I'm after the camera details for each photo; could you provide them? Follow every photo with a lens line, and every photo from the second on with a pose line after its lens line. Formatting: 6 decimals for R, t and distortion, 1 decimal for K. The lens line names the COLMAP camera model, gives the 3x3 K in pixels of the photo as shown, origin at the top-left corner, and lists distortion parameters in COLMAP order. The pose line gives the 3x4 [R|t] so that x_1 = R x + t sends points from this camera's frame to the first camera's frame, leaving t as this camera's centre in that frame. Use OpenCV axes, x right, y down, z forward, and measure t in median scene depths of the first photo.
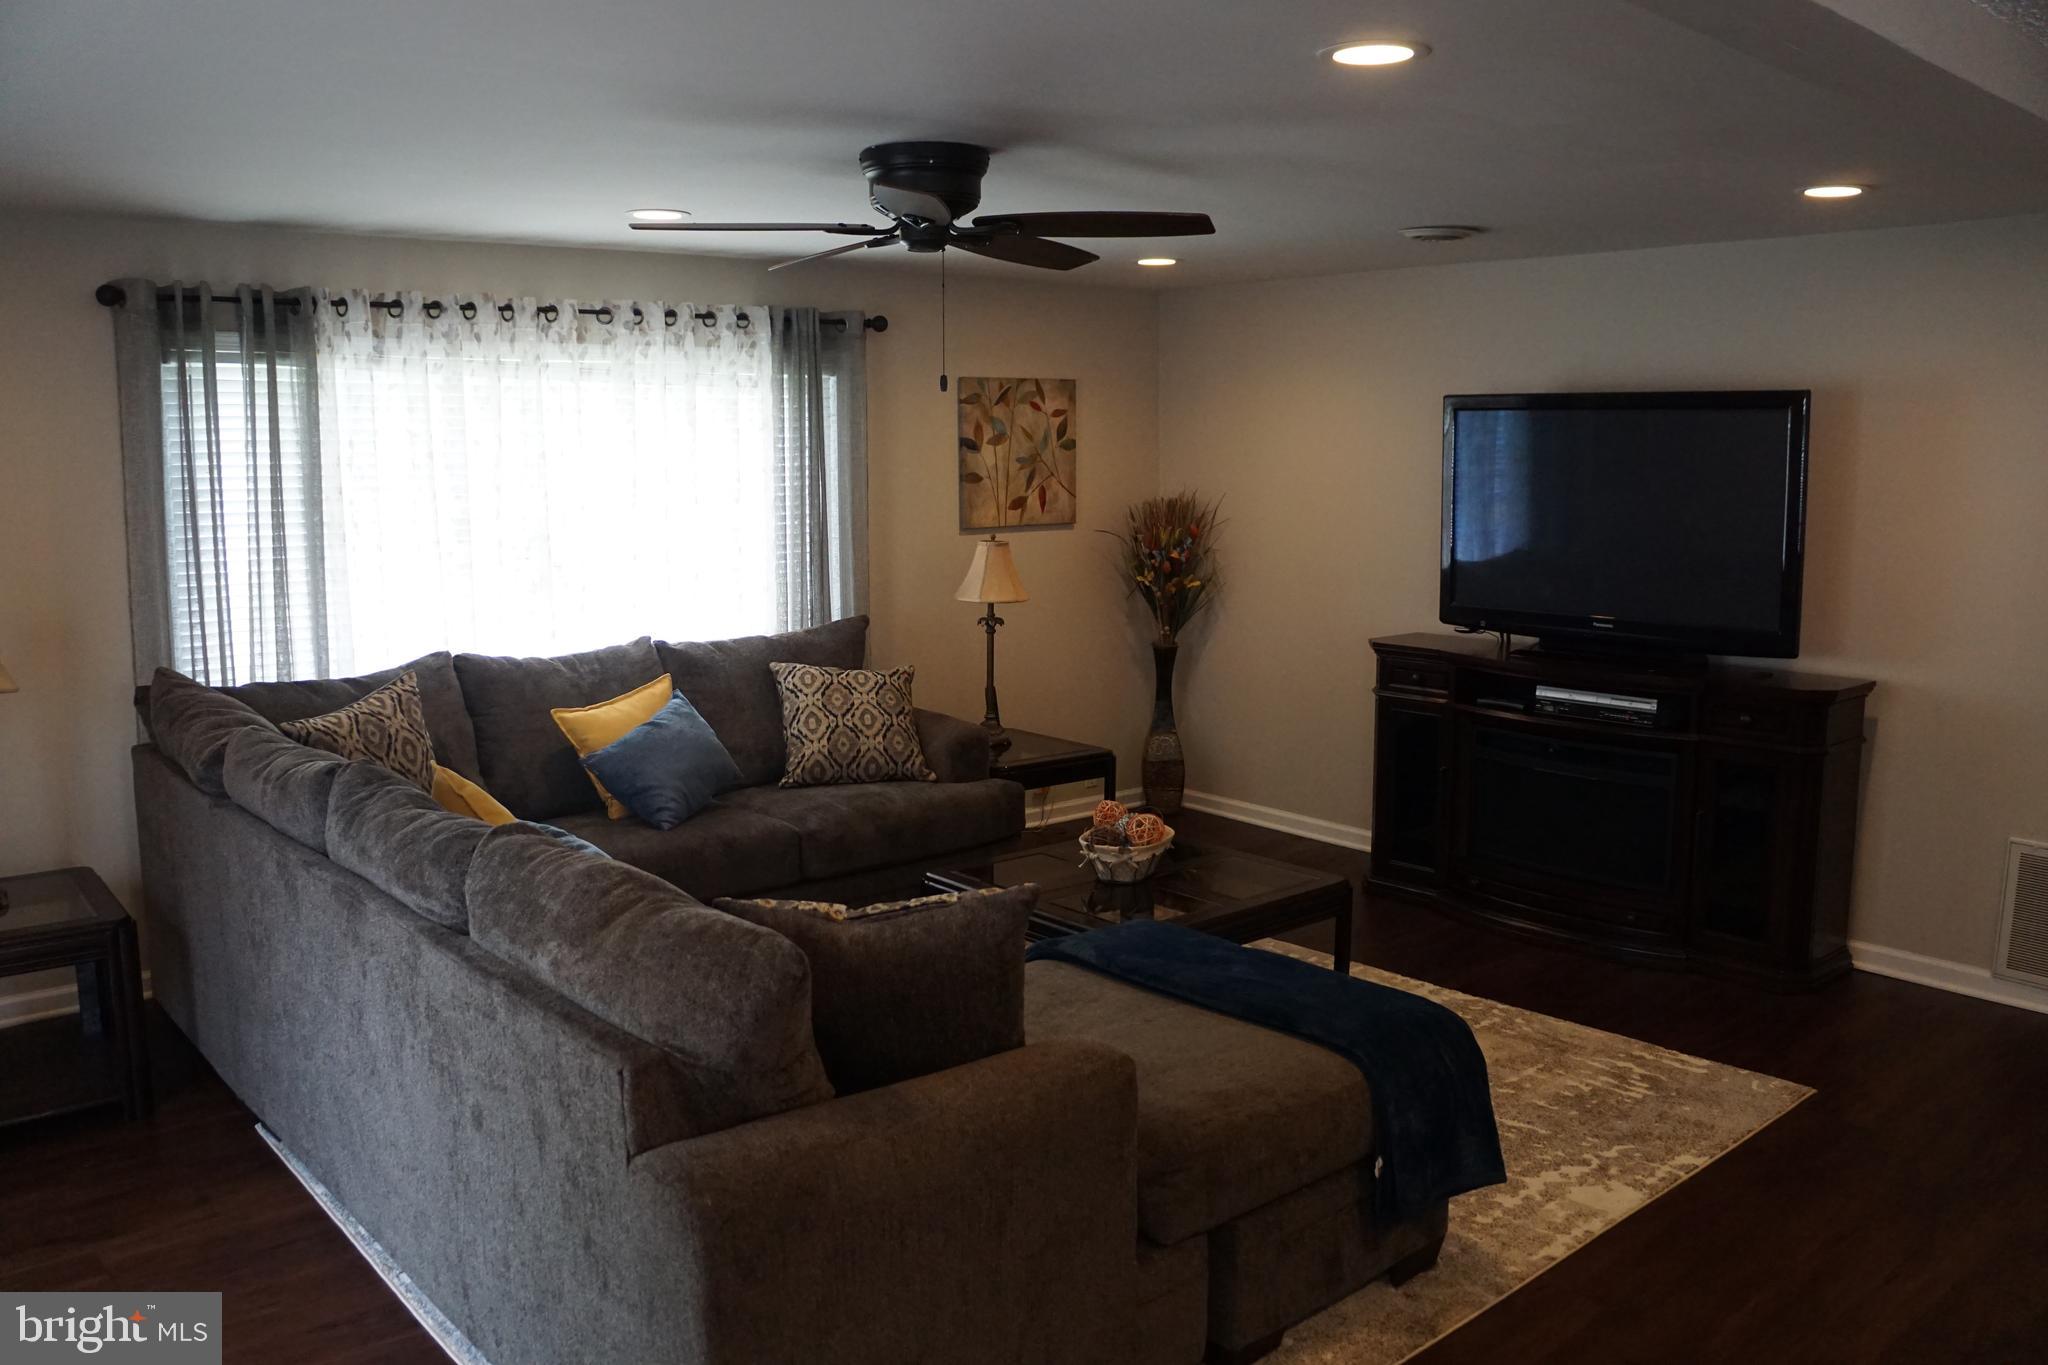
lens RADIAL K [[1602.6, 0, 1033.3], [0, 1602.6, 667.5], [0, 0, 1]] dist [-0.188773, 0.131309]
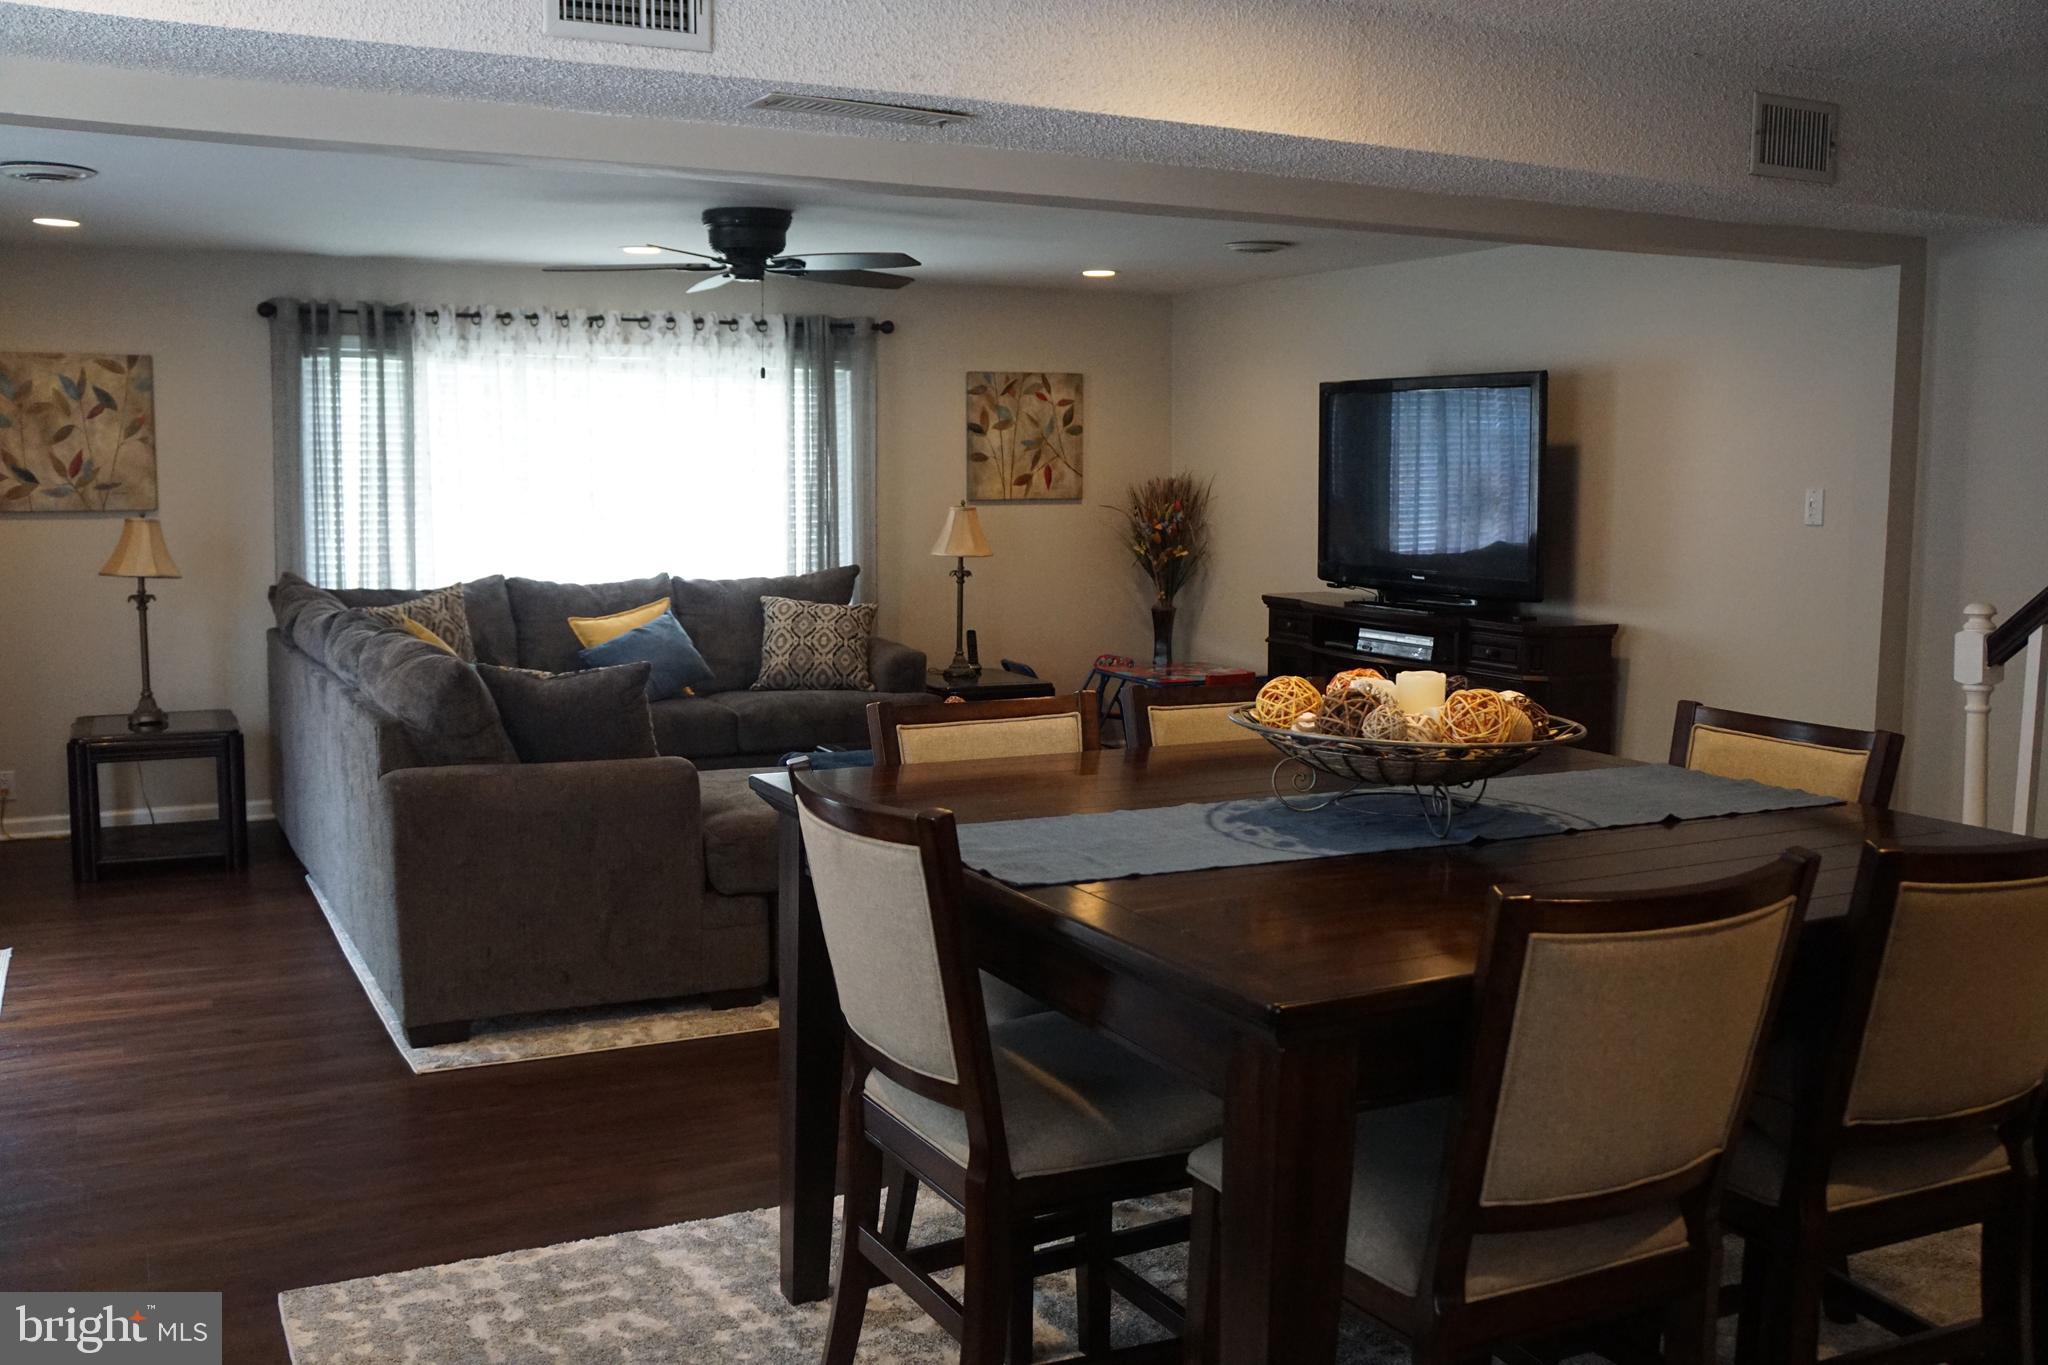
lens RADIAL K [[1826.9, 0, 1028.0], [0, 1826.9, 668.7], [0, 0, 1]] dist [-0.139903, 0.170708]
pose [[0.971559, 0.033169, -0.234464, 0.416053], [-0.038805, 0.999057, -0.019464, 0.081014], [0.233598, 0.028009, 0.971930, -0.384621]]
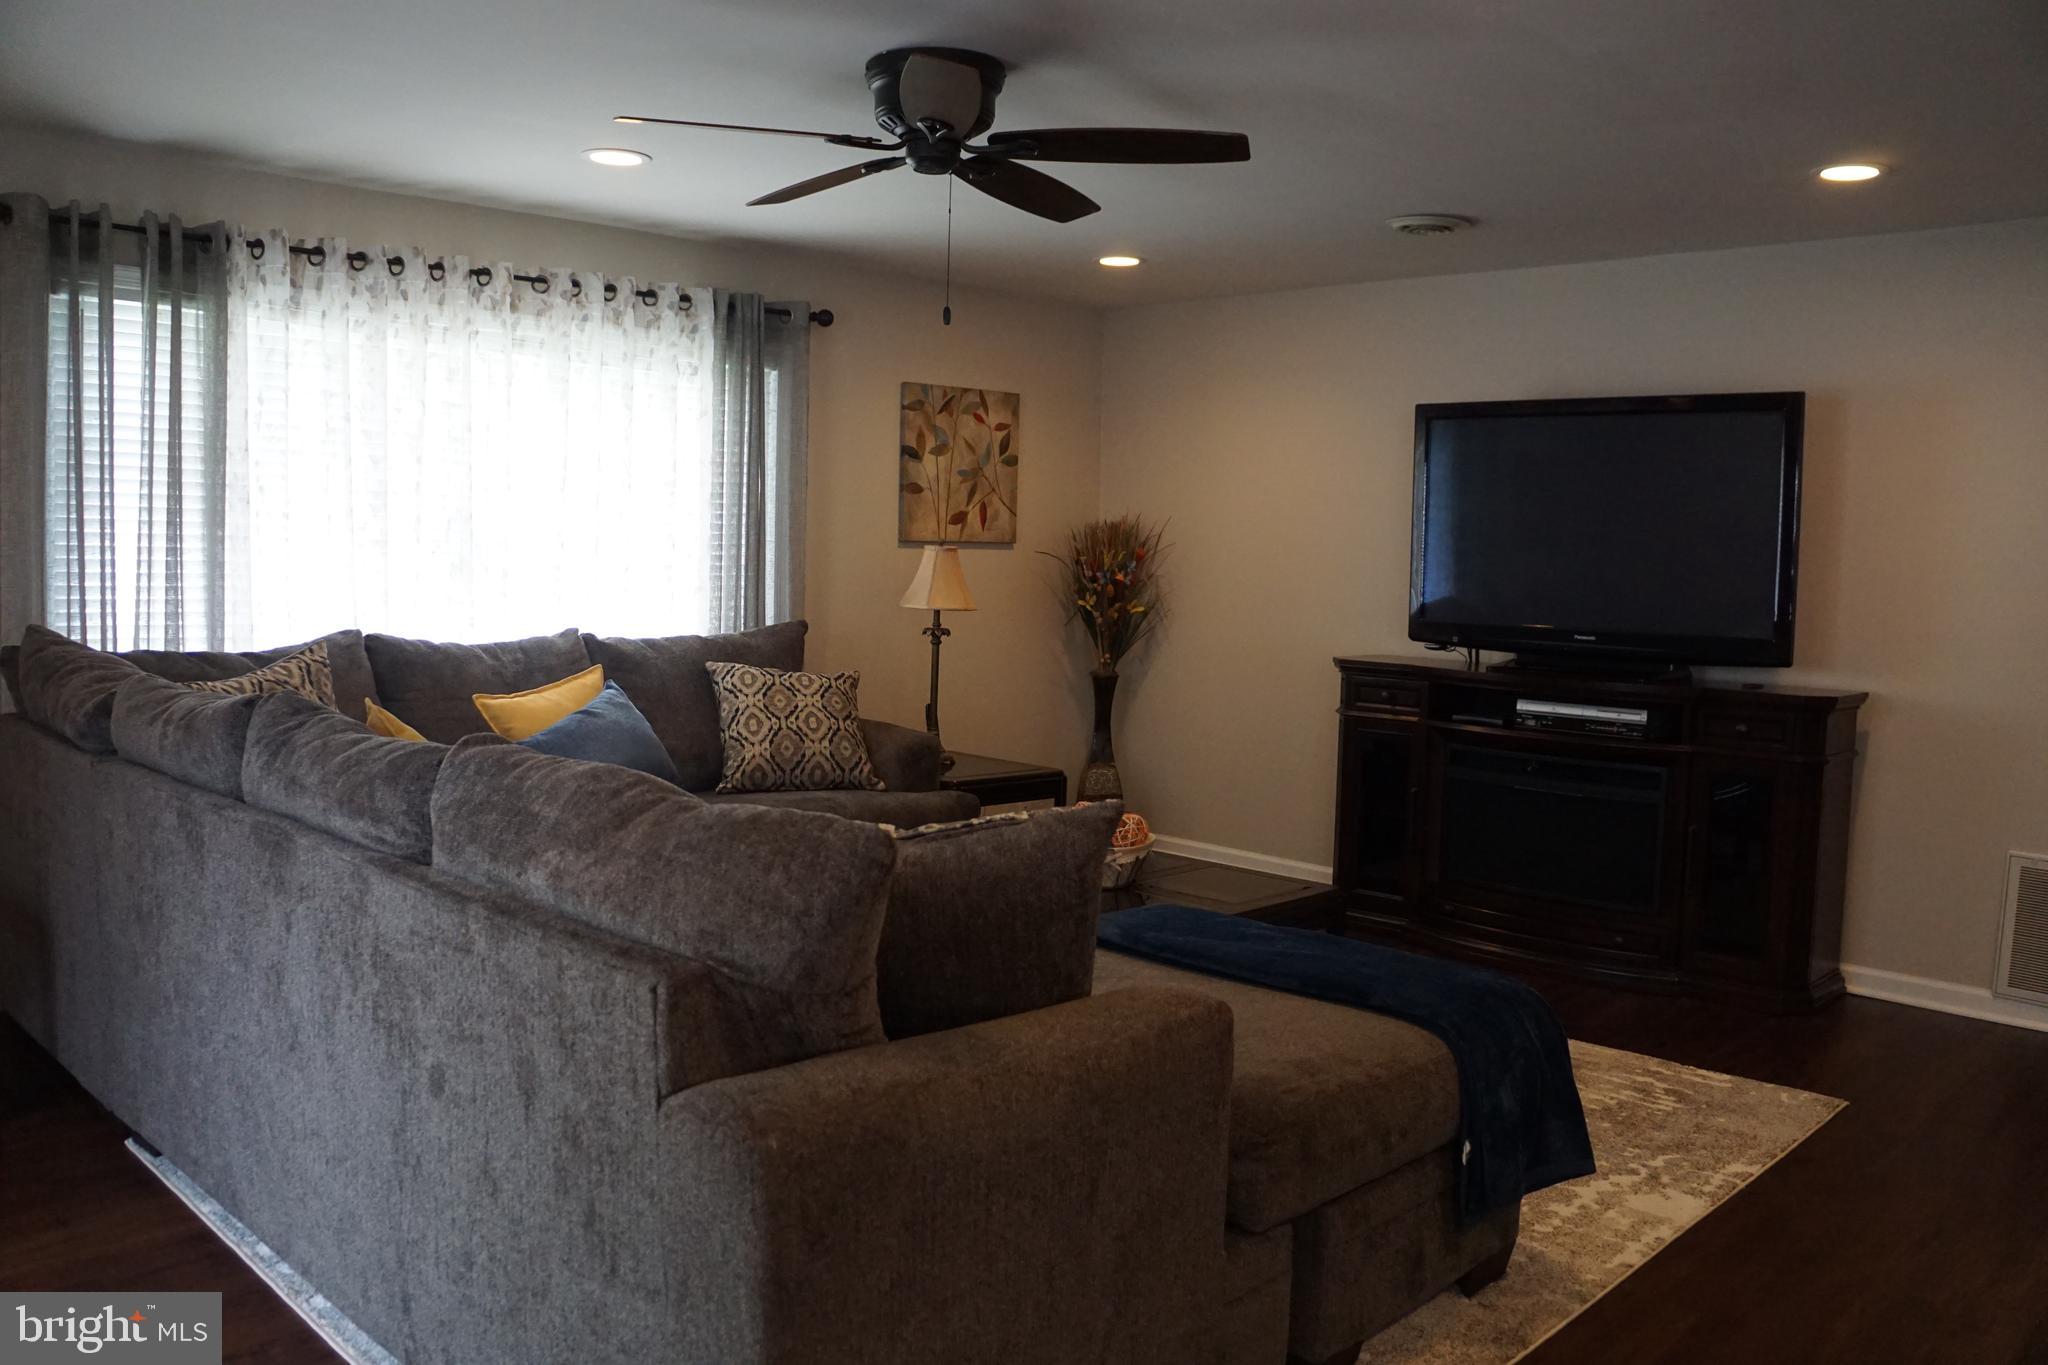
lens RADIAL K [[1602.6, 0, 1033.3], [0, 1602.6, 667.5], [0, 0, 1]] dist [-0.188773, 0.131309]
pose [[0.996234, 0.021502, 0.083993, -0.058172], [-0.016488, 0.998066, -0.059939, 0.057290], [-0.085119, 0.058329, 0.994662, 0.070774]]
